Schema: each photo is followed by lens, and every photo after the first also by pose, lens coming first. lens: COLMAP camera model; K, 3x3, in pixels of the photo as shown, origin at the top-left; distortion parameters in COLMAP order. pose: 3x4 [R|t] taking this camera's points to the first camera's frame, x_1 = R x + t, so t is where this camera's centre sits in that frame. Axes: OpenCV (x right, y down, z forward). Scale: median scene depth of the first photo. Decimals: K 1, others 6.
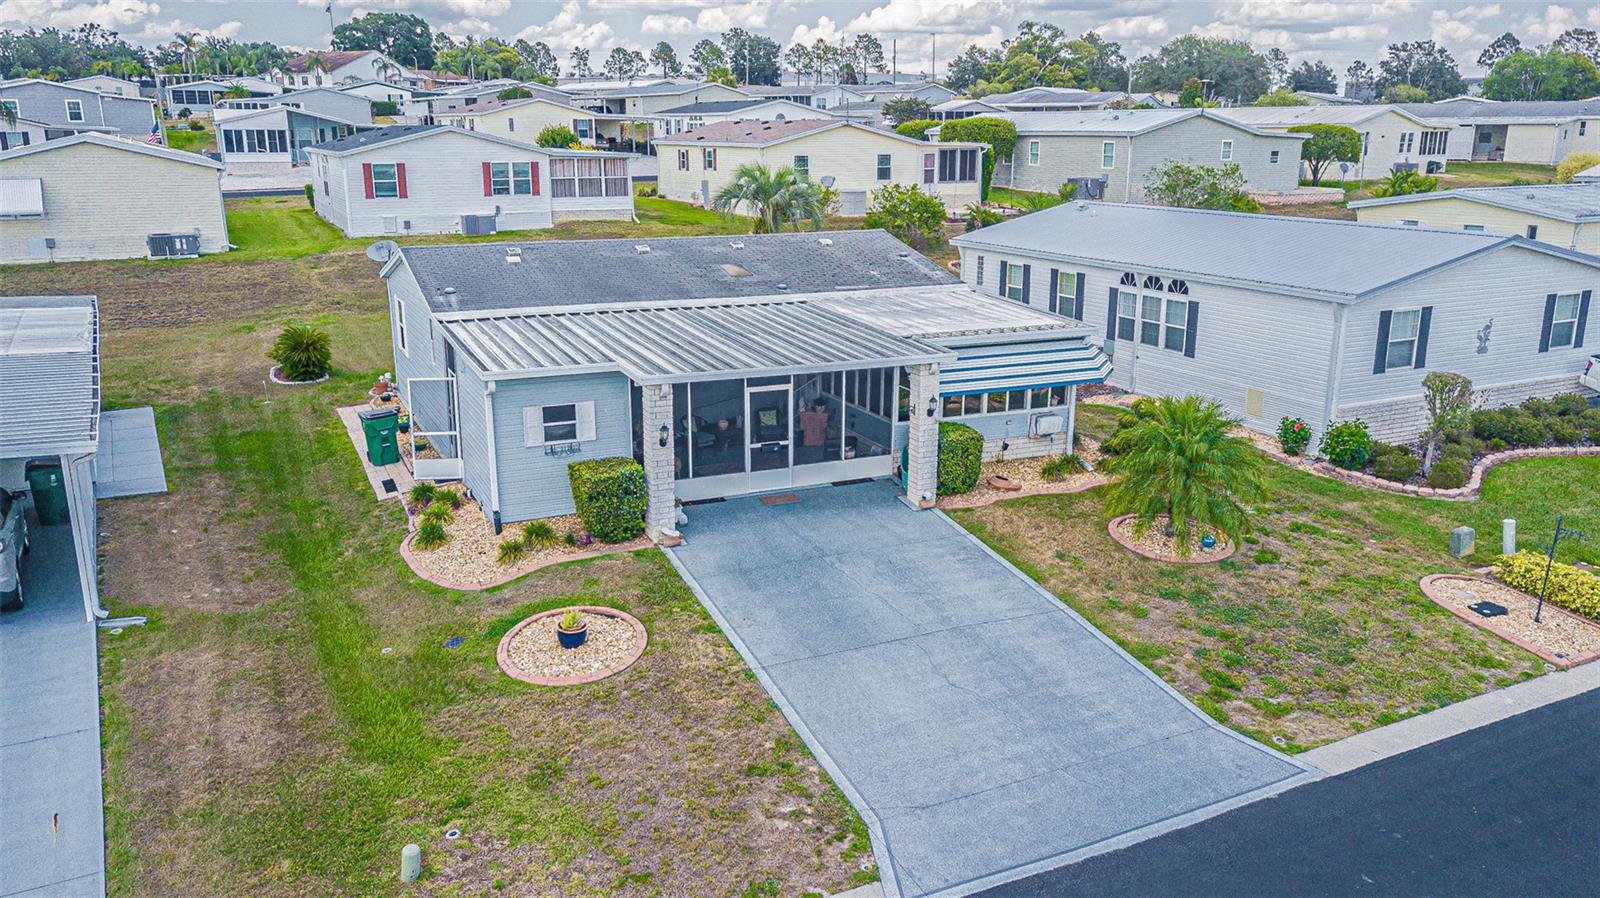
lens RADIAL K [[1220.2, 0, 800.8], [0, 1220.2, 458.9], [0, 0, 1]] dist [0.024078, 0.007906]
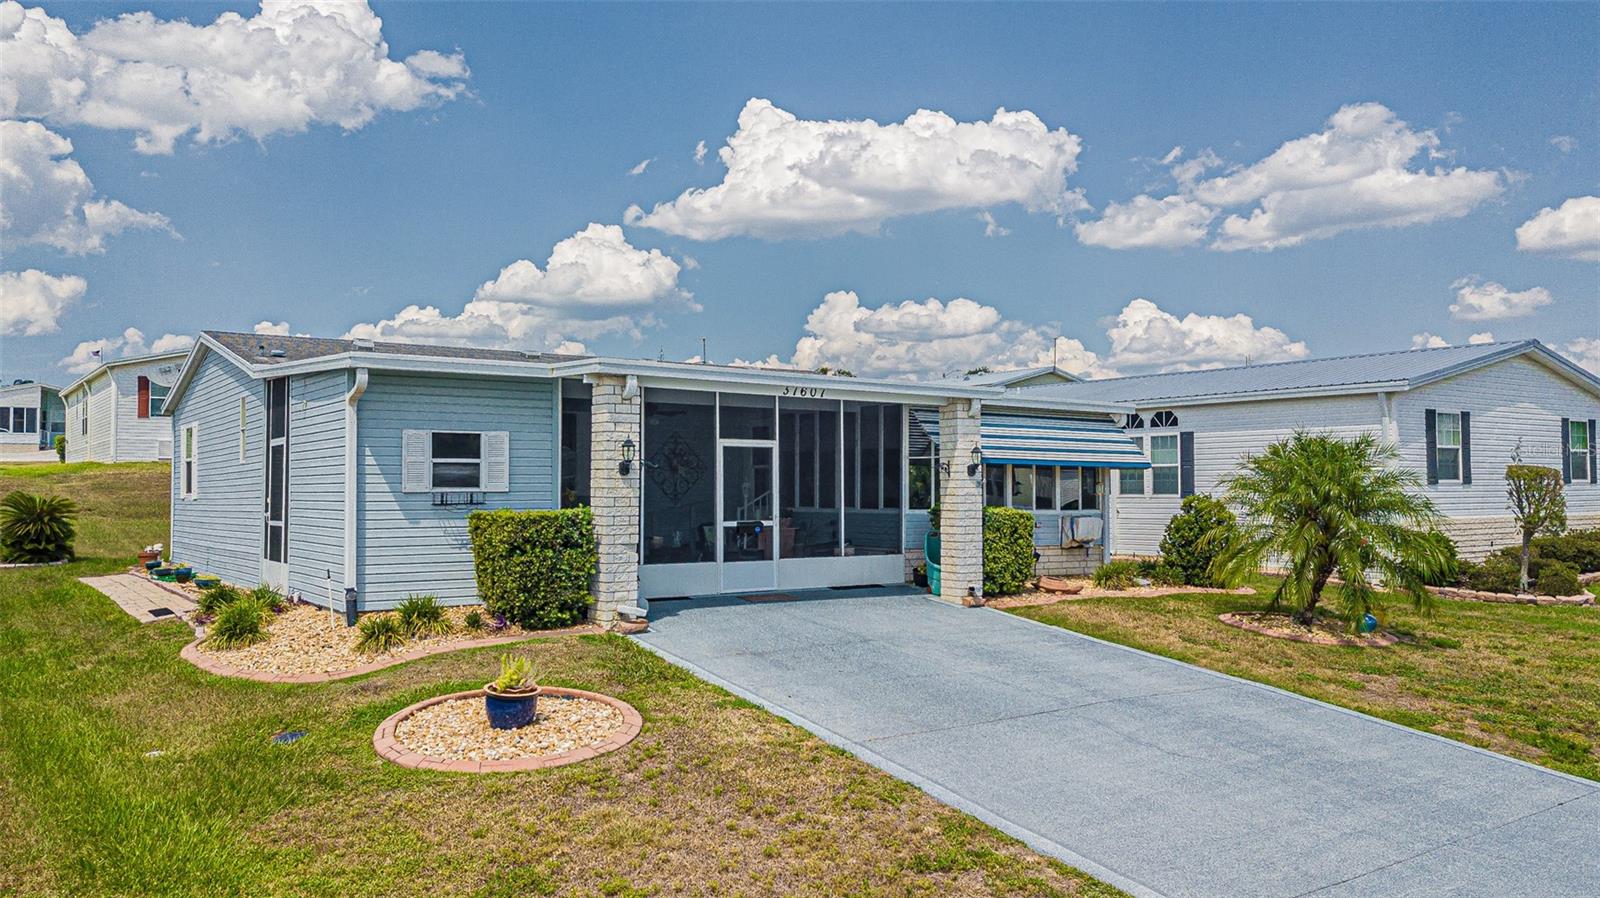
lens RADIAL K [[1230.8, 0, 801.5], [0, 1230.8, 446.5], [0, 0, 1]] dist [0.026137, 0.002192]
pose [[0.985590, 0.001547, 0.169148, -0.115012], [0.048756, 0.954922, -0.292825, 0.154534], [-0.161976, 0.296852, 0.941086, 0.304874]]
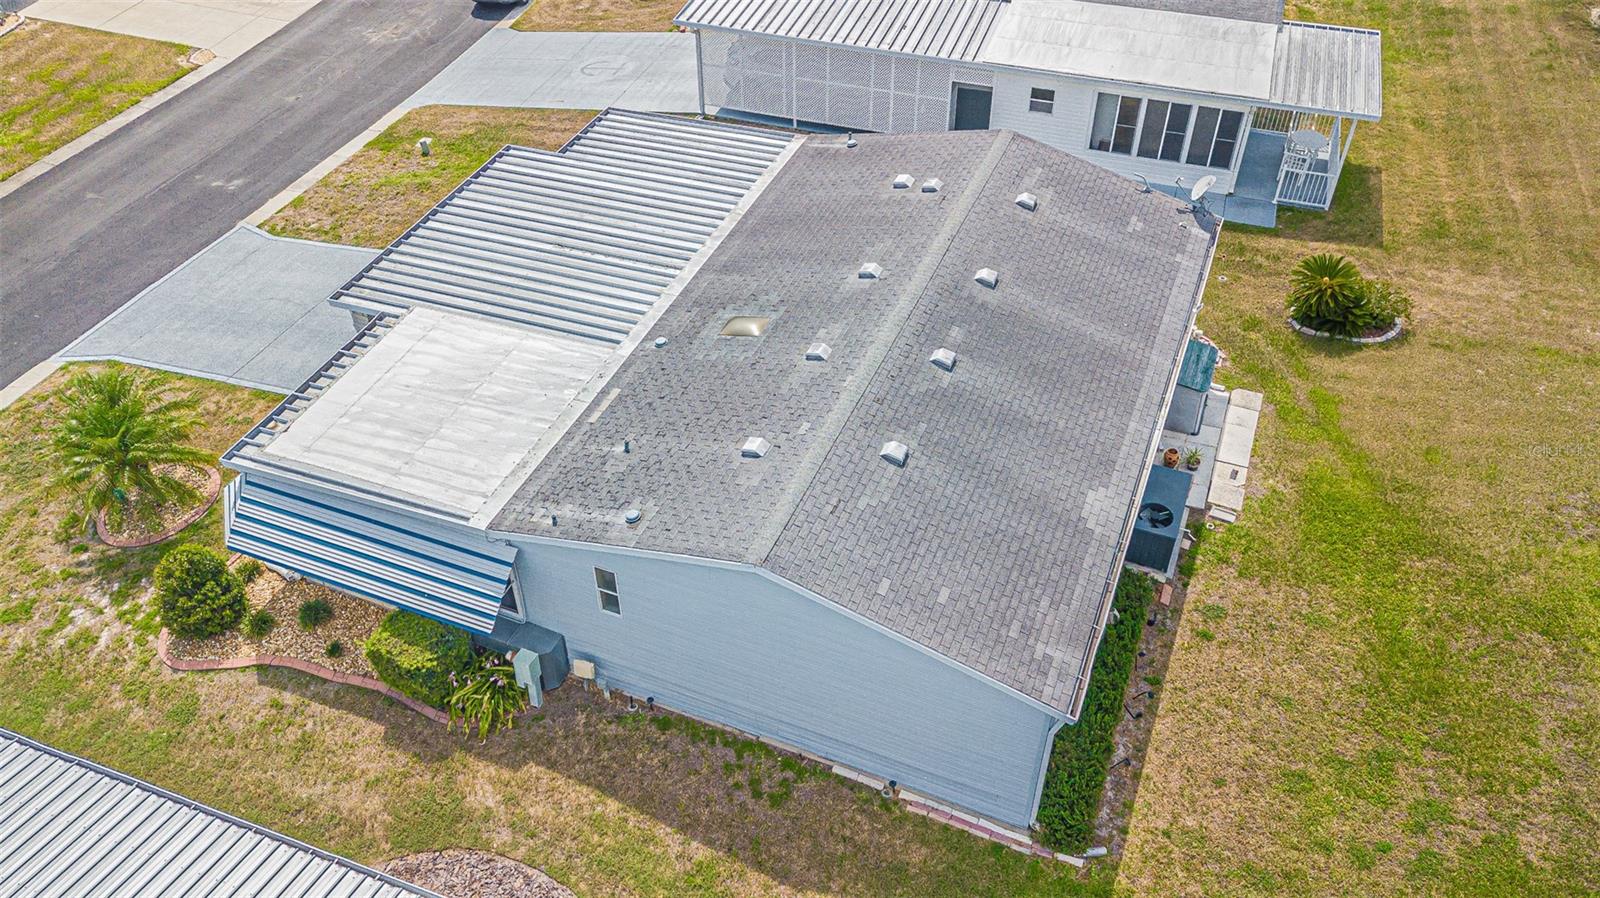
lens RADIAL K [[1229.5, 0, 800.9], [0, 1229.5, 442.8], [0, 0, 1]] dist [0.003457, 0.044851]
pose [[-0.737603, 0.457081, -0.497010, 0.380481], [-0.170649, 0.585976, 0.792156, -0.845288], [0.653315, 0.669111, -0.354217, 1.614781]]
